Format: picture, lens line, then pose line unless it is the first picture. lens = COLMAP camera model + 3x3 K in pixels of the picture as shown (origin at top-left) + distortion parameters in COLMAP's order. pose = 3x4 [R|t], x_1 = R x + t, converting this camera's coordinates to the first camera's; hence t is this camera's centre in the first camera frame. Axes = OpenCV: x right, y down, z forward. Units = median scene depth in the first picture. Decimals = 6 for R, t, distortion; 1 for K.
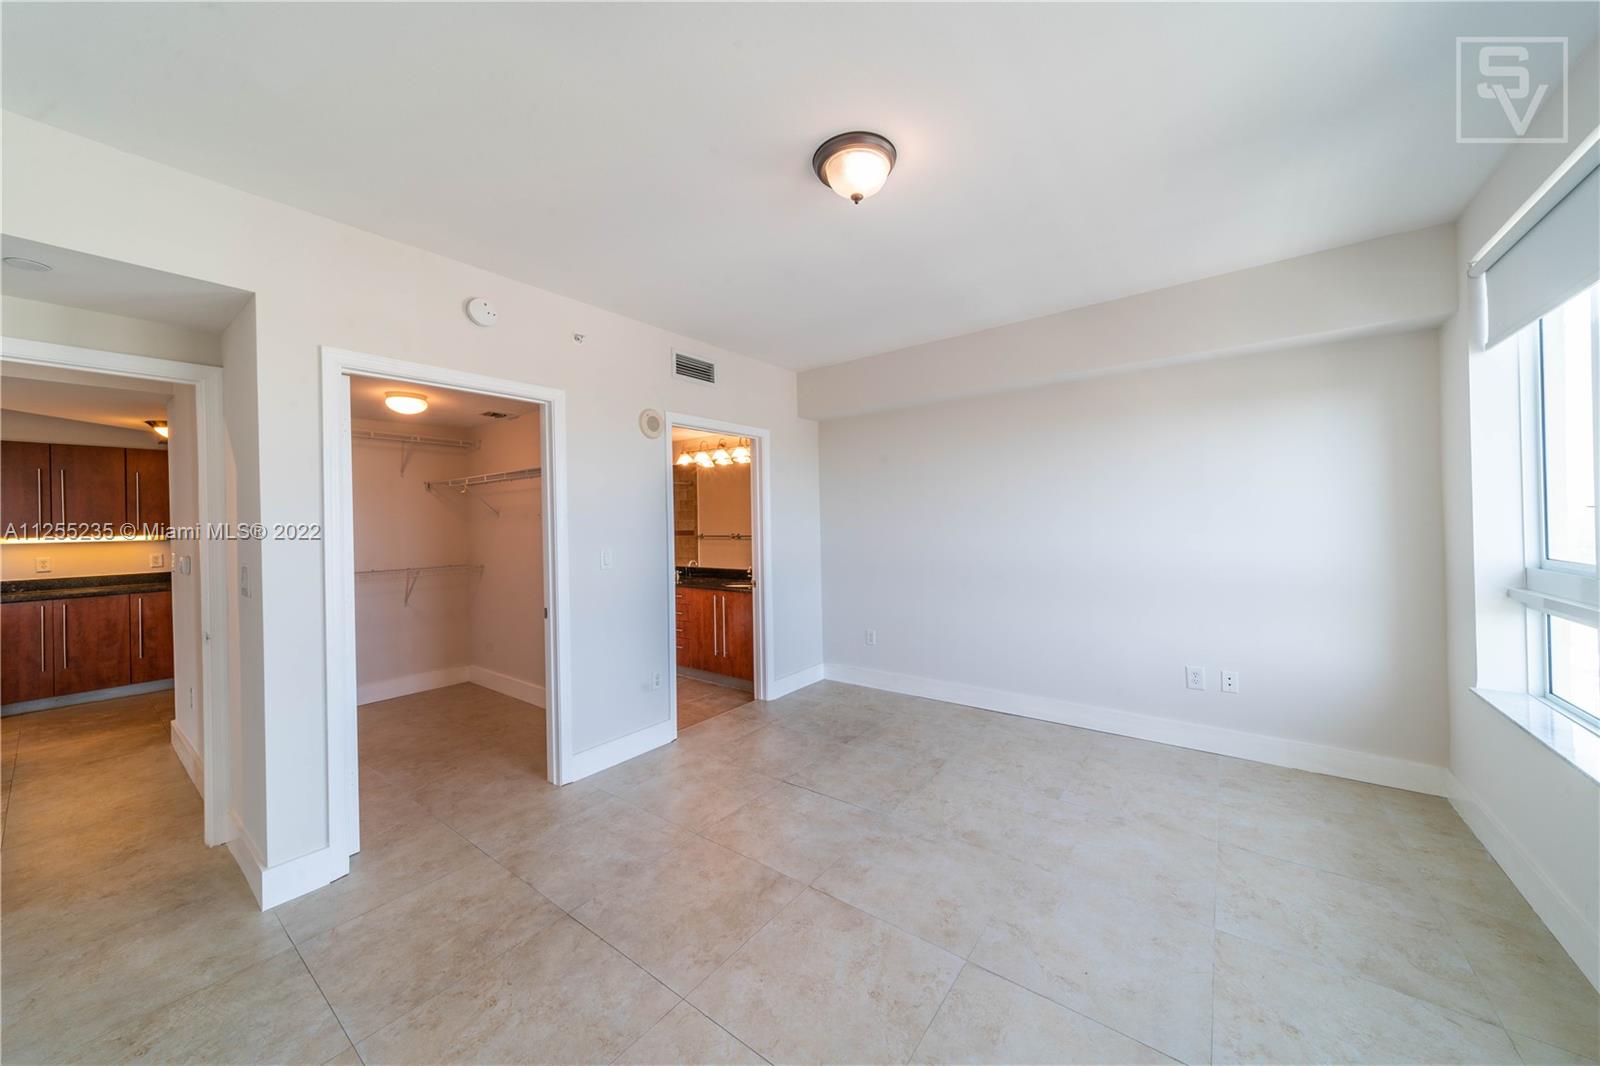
lens RADIAL K [[559.5, 0, 802.2], [0, 559.5, 519.3], [0, 0, 1]] dist [0.008231, -0.000630]
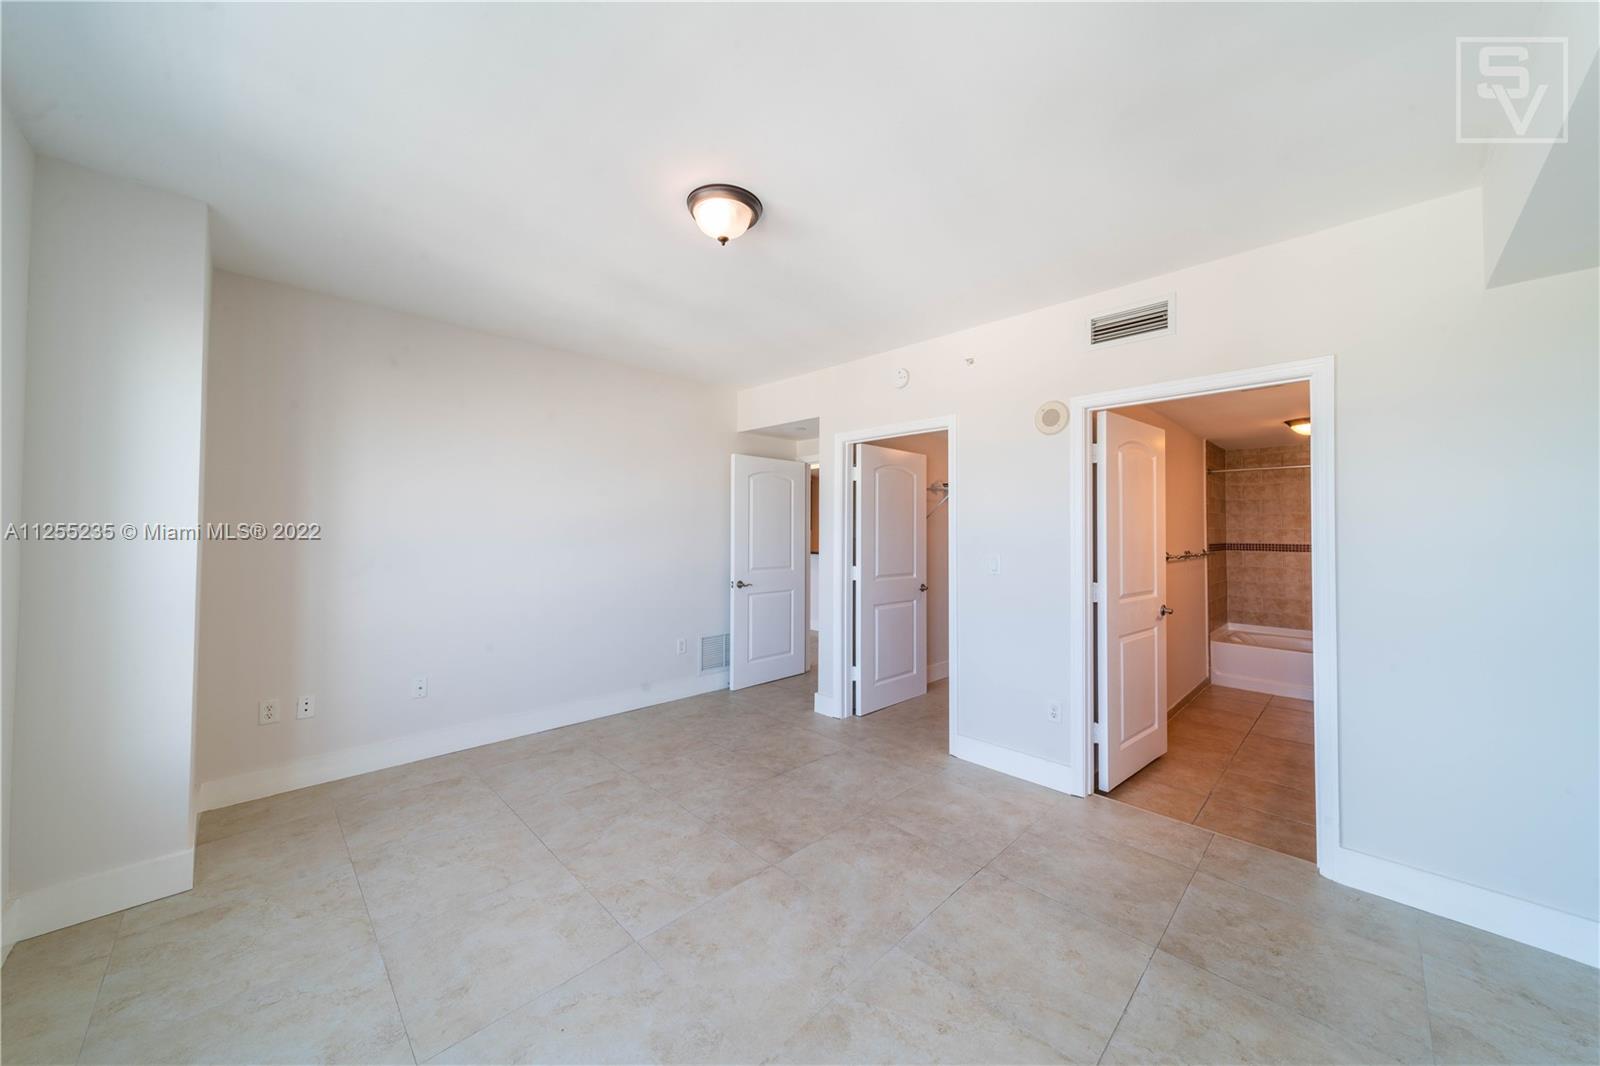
lens RADIAL K [[559.5, 0, 801.1], [0, 559.5, 525.4], [0, 0, 1]] dist [0.008231, -0.000630]
pose [[-0.143266, 0.007918, -0.989653, 0.810992], [0.001101, 0.999969, 0.007841, -0.011388], [0.989684, 0.000034, -0.143270, 0.911690]]
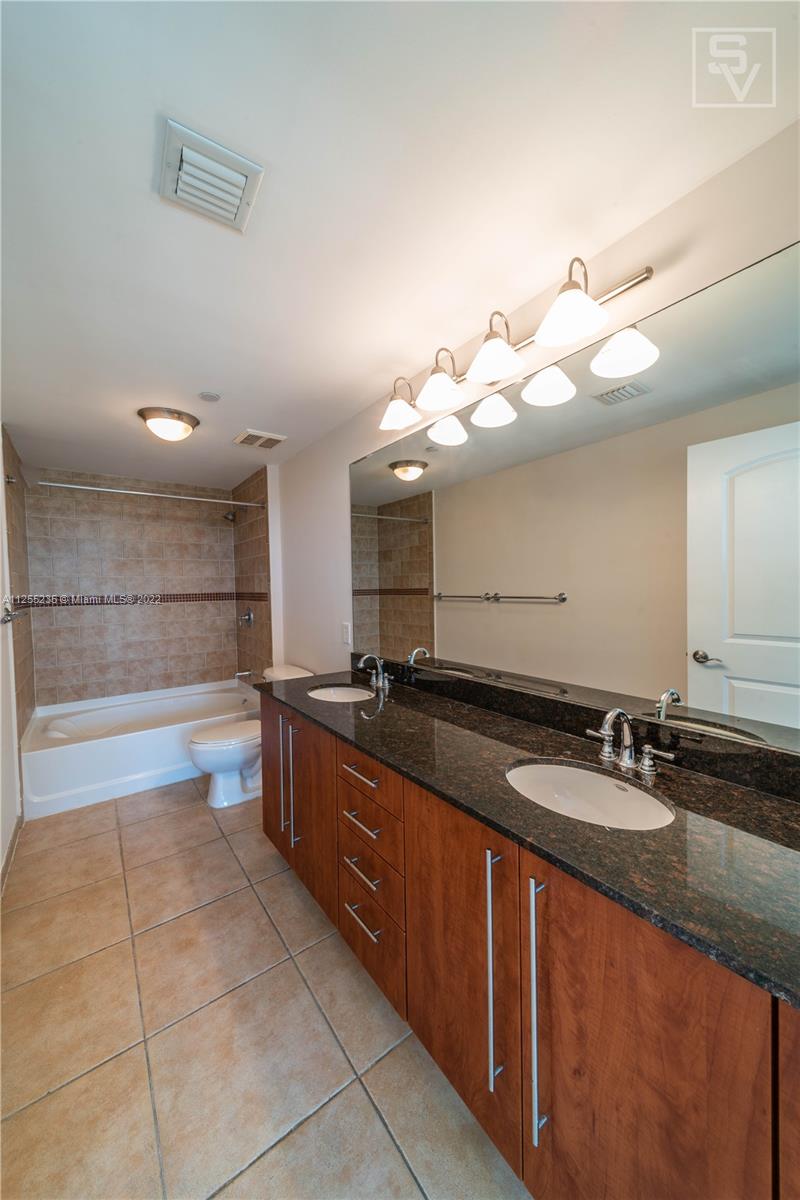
lens RADIAL K [[419.6, 0, 389.5], [0, 419.6, 596.6], [0, 0, 1]] dist [0.008231, -0.000630]
pose [[0.956580, 0.007900, -0.291362, -0.248454], [0.002941, 0.999320, 0.036753, 0.031873], [0.291455, -0.036014, 0.955906, 1.388626]]
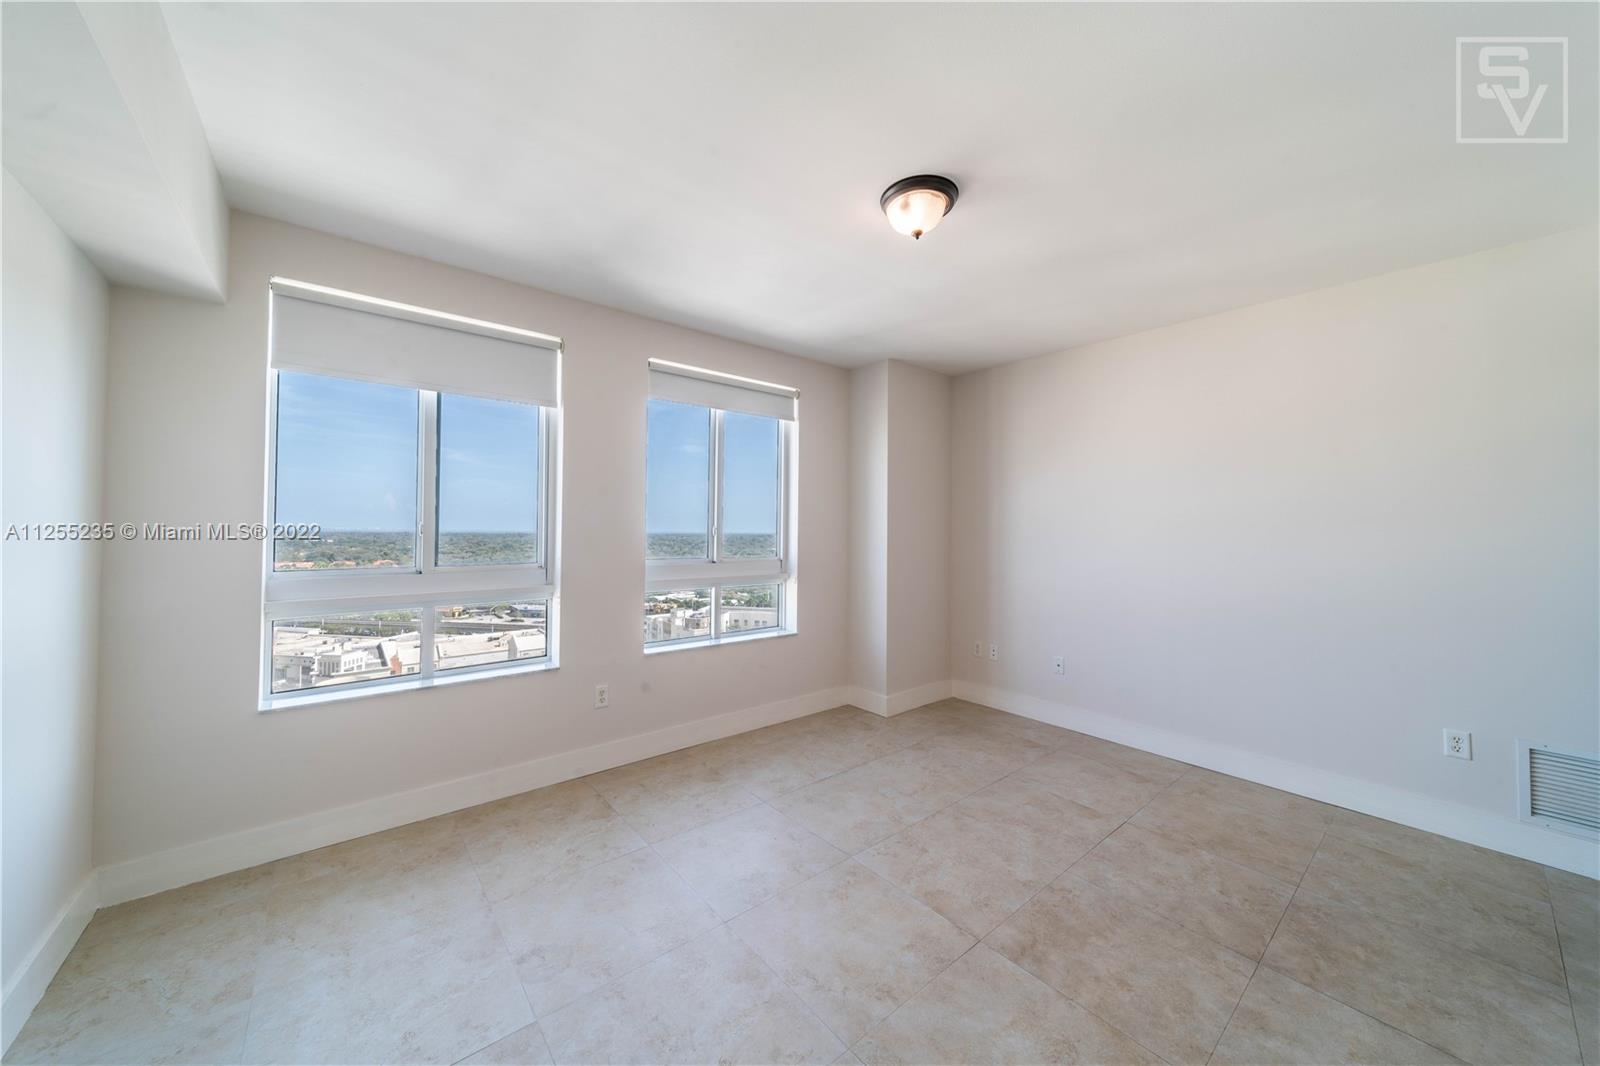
lens RADIAL K [[559.5, 0, 802.3], [0, 559.5, 522.4], [0, 0, 1]] dist [0.008231, -0.000630]
pose [[-0.973767, 0.014649, 0.227074, 0.054938], [0.009818, 0.999701, -0.022392, 0.008551], [-0.227334, -0.019575, -0.973620, 1.461533]]
